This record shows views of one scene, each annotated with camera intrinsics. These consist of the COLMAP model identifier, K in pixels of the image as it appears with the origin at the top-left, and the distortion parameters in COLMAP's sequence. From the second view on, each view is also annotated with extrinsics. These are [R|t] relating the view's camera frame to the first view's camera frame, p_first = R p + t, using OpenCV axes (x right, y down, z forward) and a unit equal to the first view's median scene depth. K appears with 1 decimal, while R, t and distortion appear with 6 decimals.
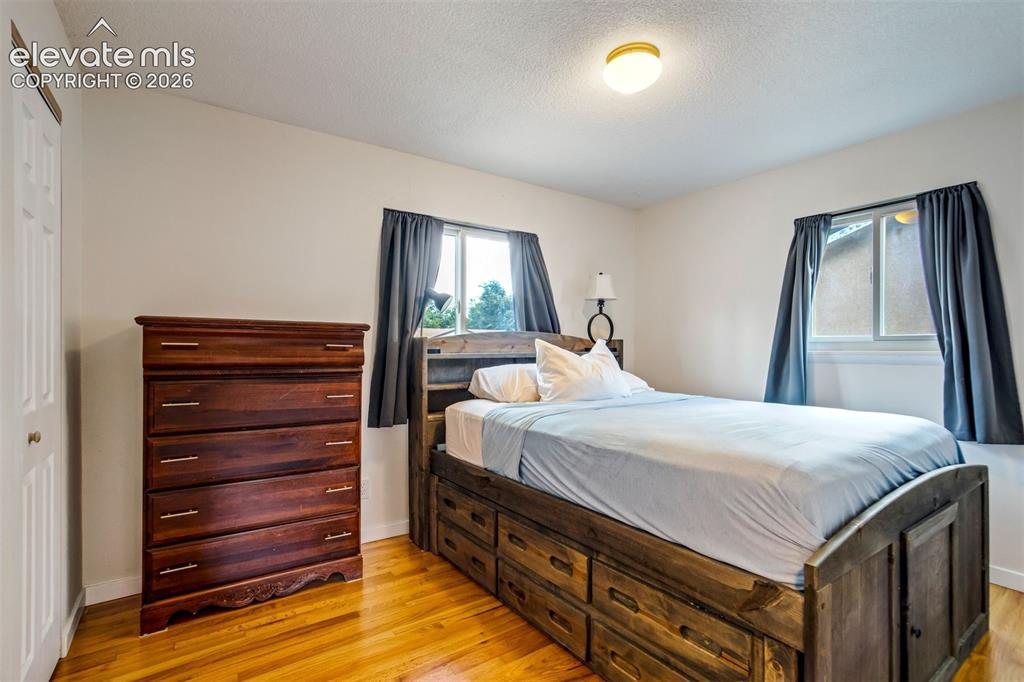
lens RADIAL K [[475.2, 0, 506.7], [0, 475.2, 338.1], [0, 0, 1]] dist [-0.041121, 0.022970]
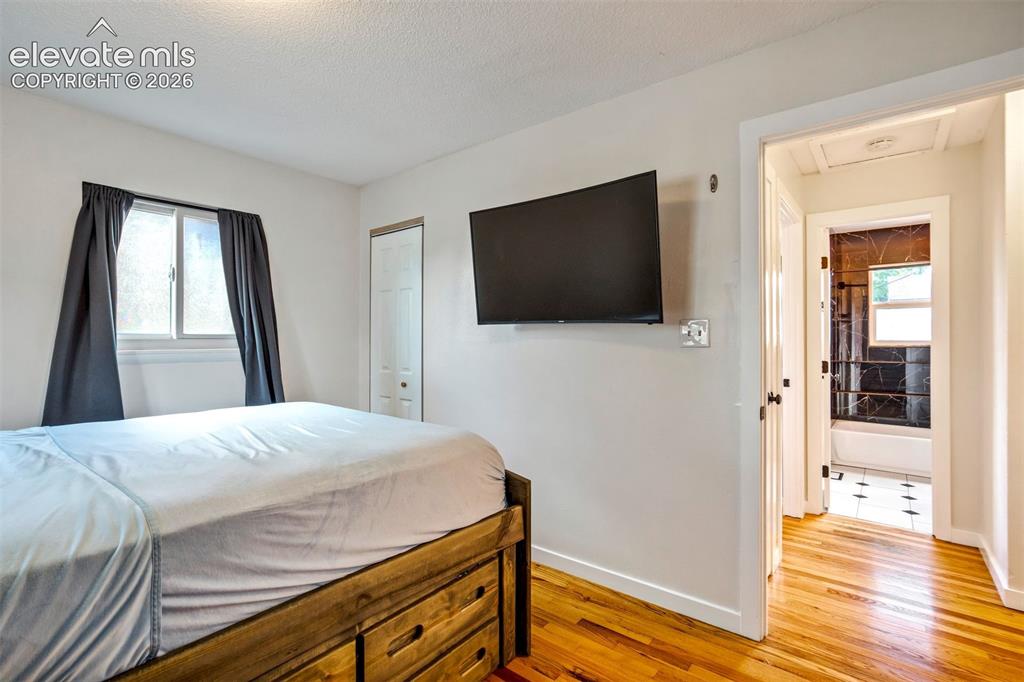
lens RADIAL K [[475.2, 0, 506.7], [0, 475.2, 338.1], [0, 0, 1]] dist [-0.041121, 0.022970]
pose [[-0.277085, 0.004692, 0.960834, -0.596517], [-0.019079, 0.999764, -0.010384, 0.001283], [-0.960656, -0.021209, -0.276930, 0.993761]]
